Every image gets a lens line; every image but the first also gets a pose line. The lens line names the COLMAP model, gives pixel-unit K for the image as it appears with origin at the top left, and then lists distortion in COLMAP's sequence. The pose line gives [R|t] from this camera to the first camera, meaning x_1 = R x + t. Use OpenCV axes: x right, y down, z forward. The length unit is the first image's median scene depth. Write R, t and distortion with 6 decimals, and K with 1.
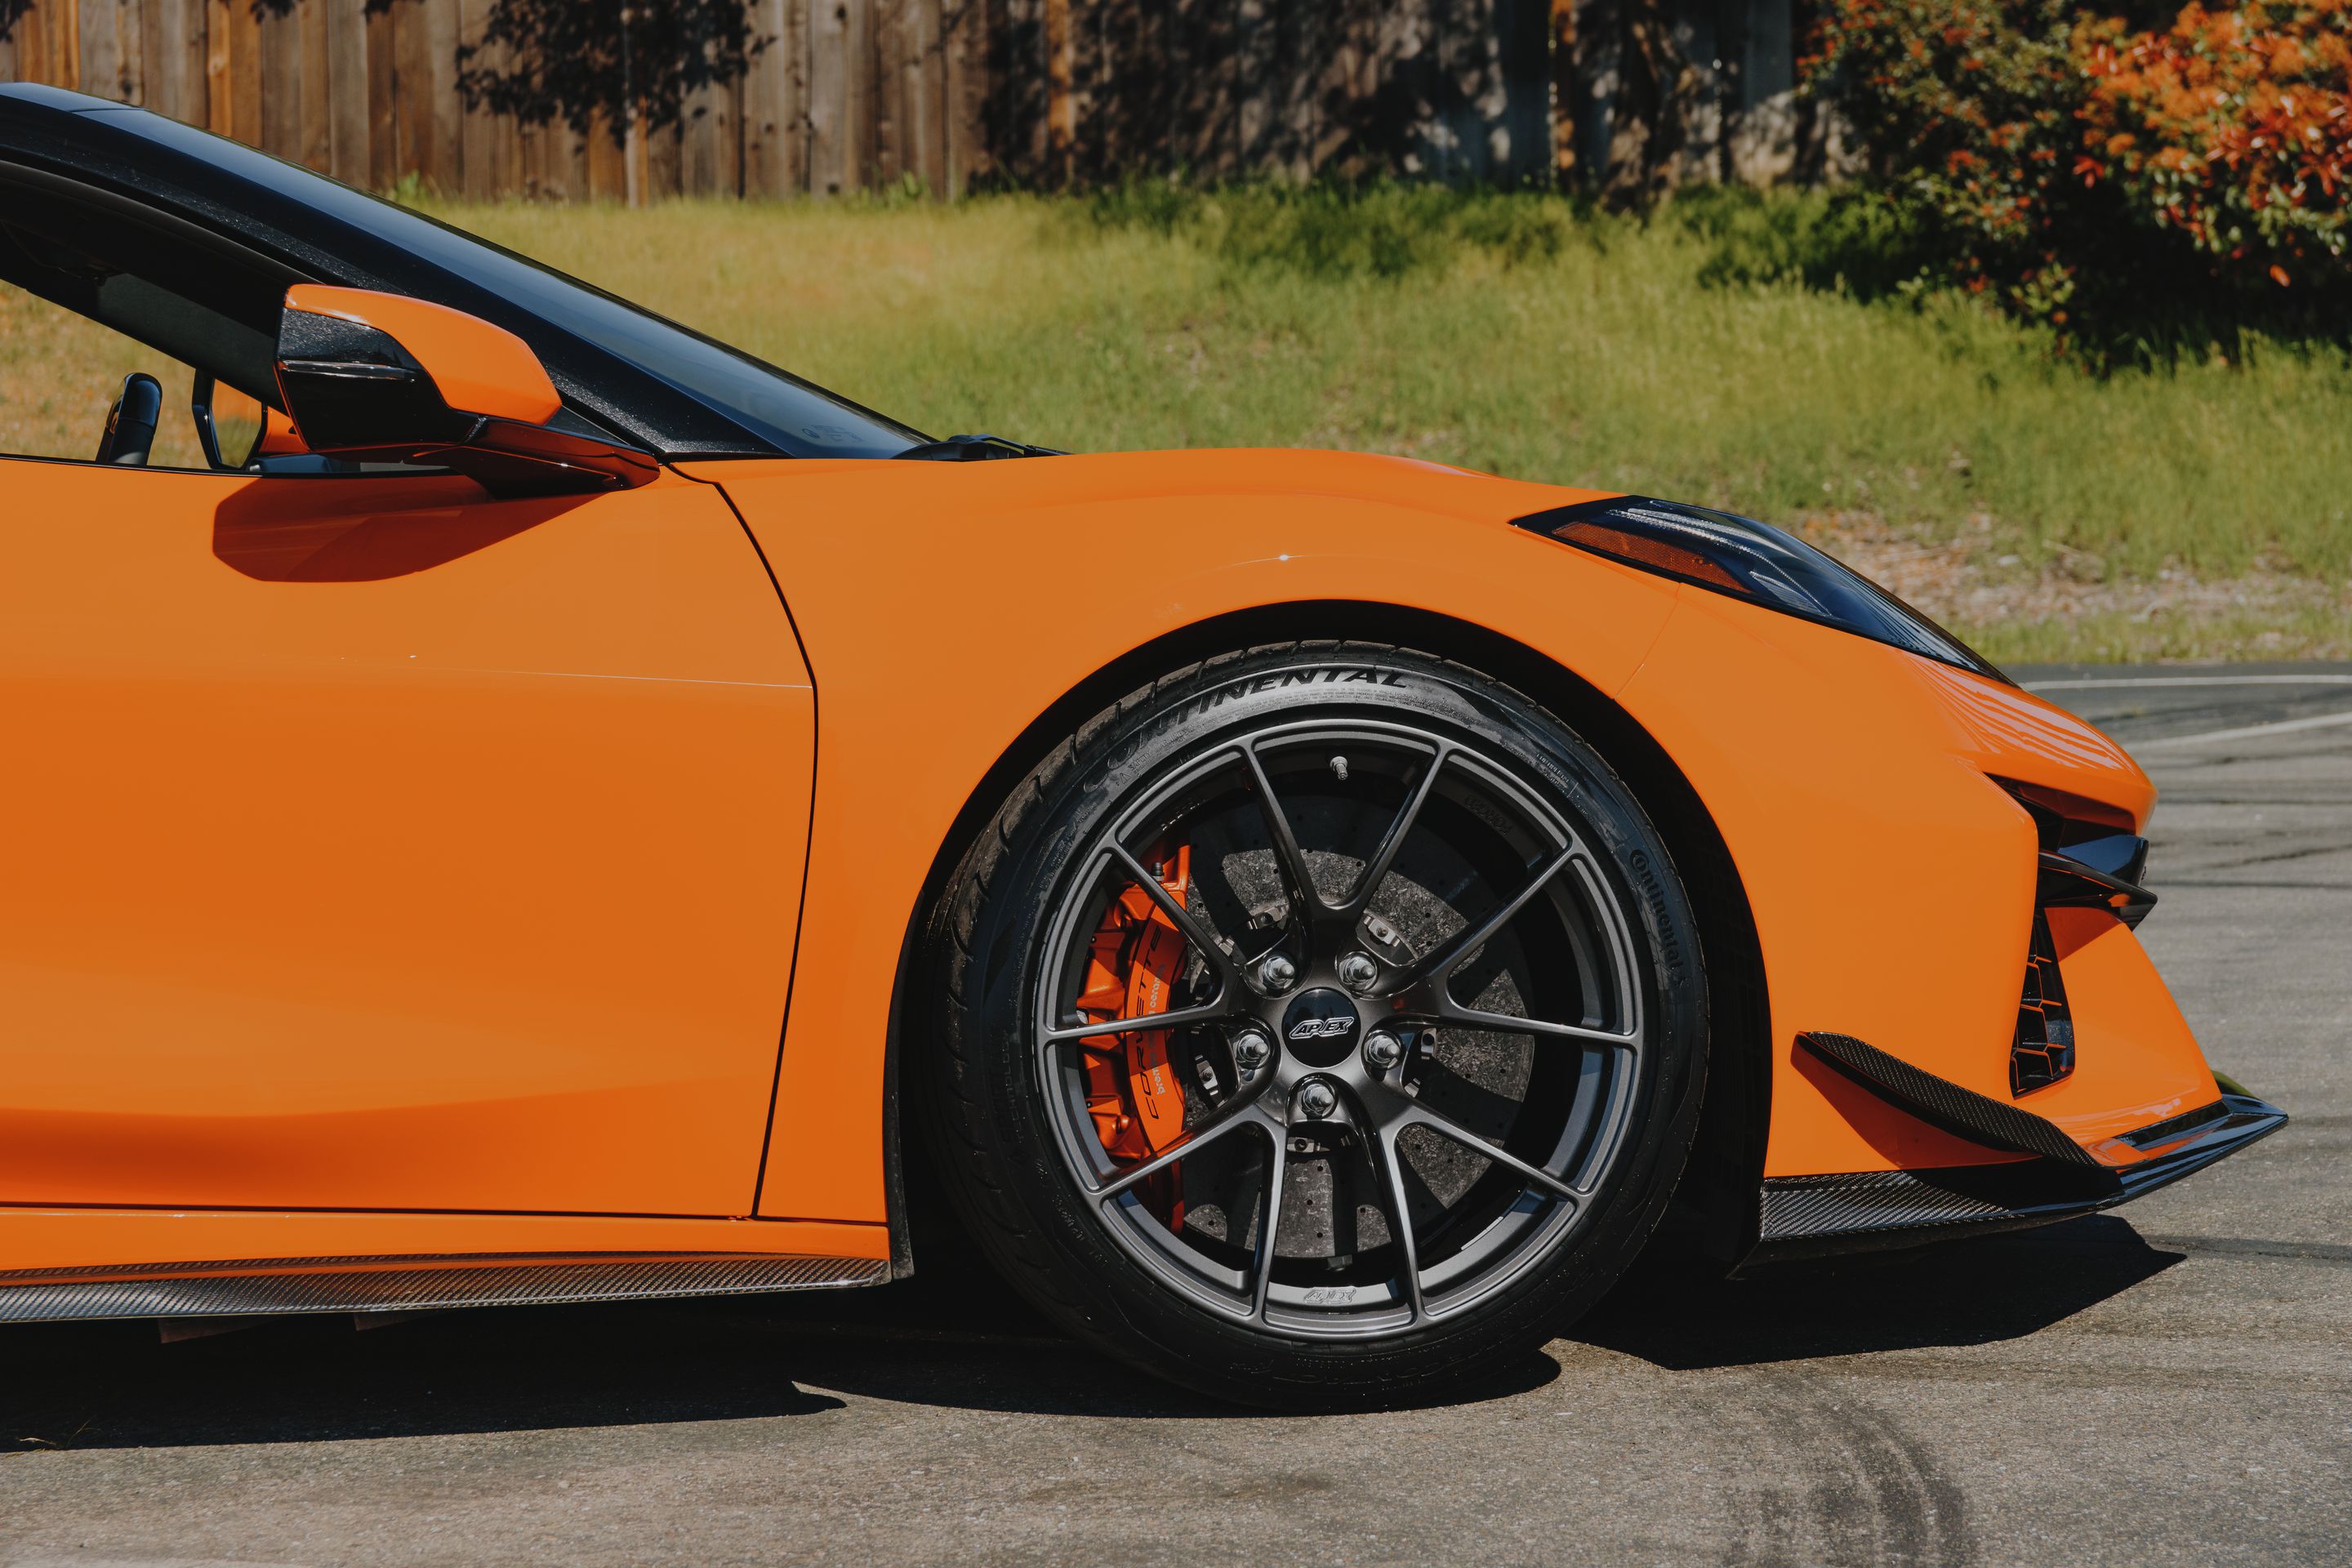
lens RADIAL K [[7064.3, 0, 1176.0], [0, 7064.3, 784.0], [0, 0, 1]] dist [-0.057664, 0.741255]
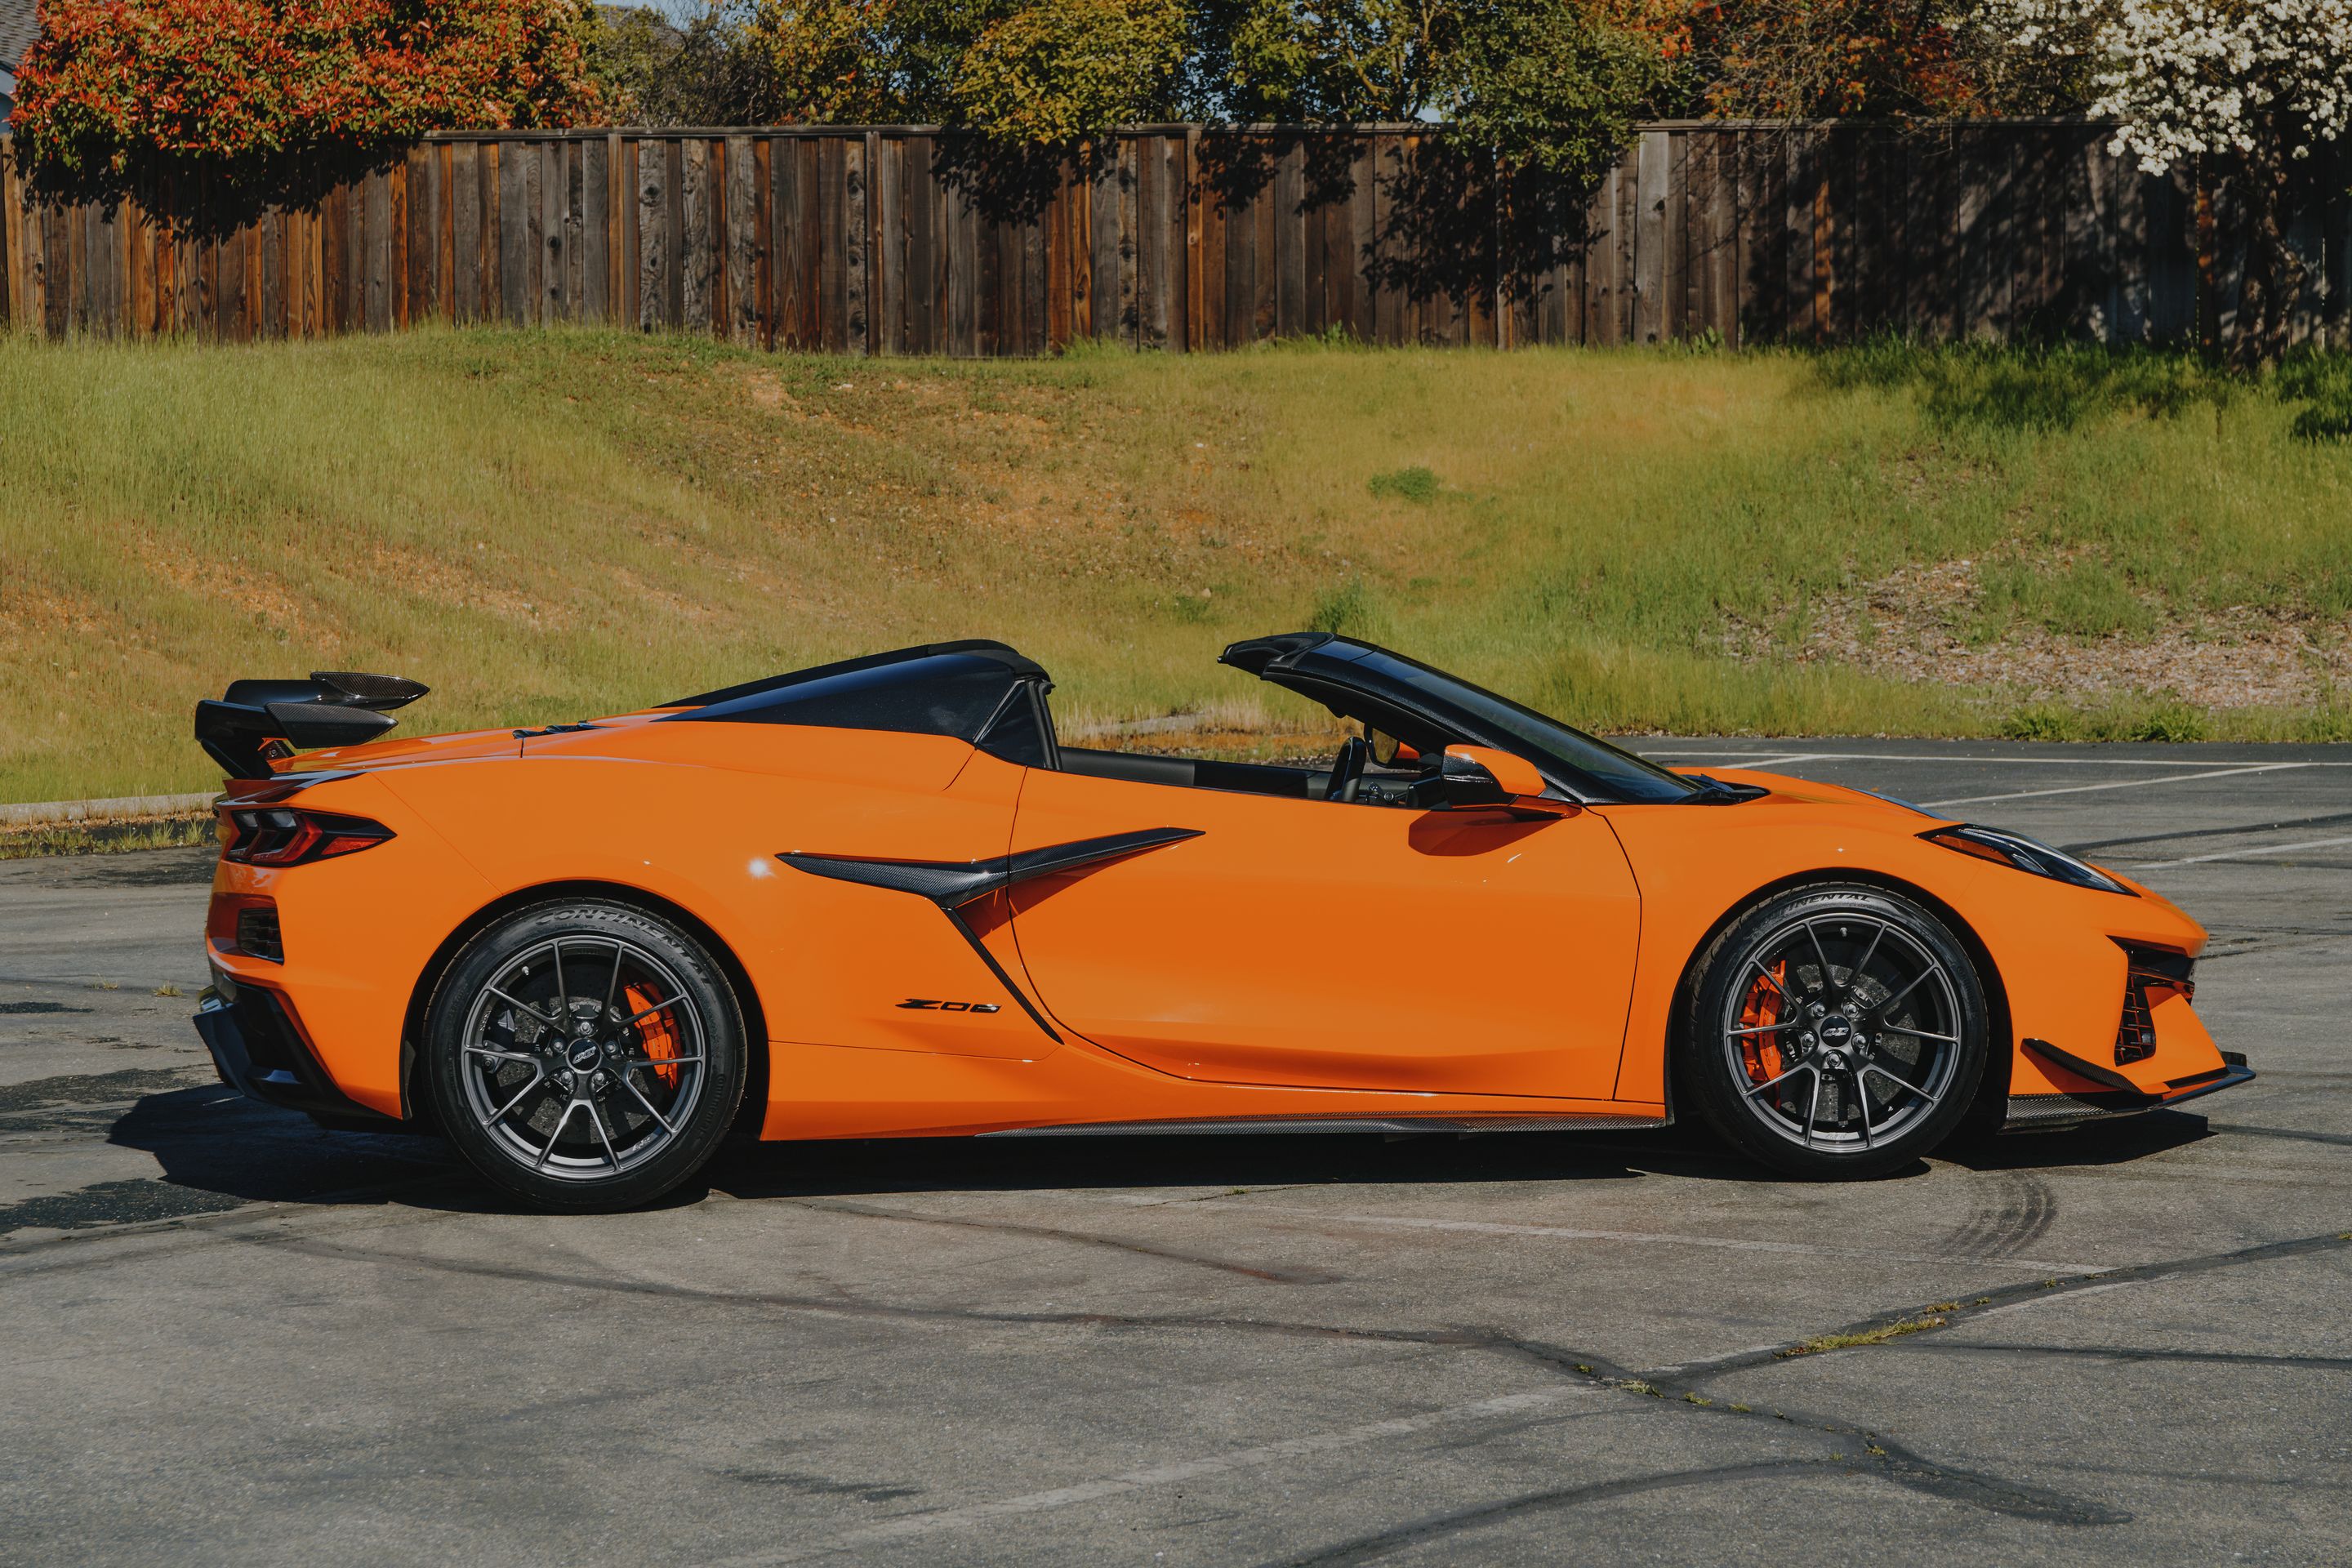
lens RADIAL K [[6435.0, 0, 1176.0], [0, 6435.0, 784.0], [0, 0, 1]] dist [-0.025754, 1.351914]
pose [[0.992546, 0.020065, -0.120205, 0.057147], [-0.018760, 0.999752, 0.011982, -0.073018], [0.120415, -0.009638, 0.992677, -1.244955]]
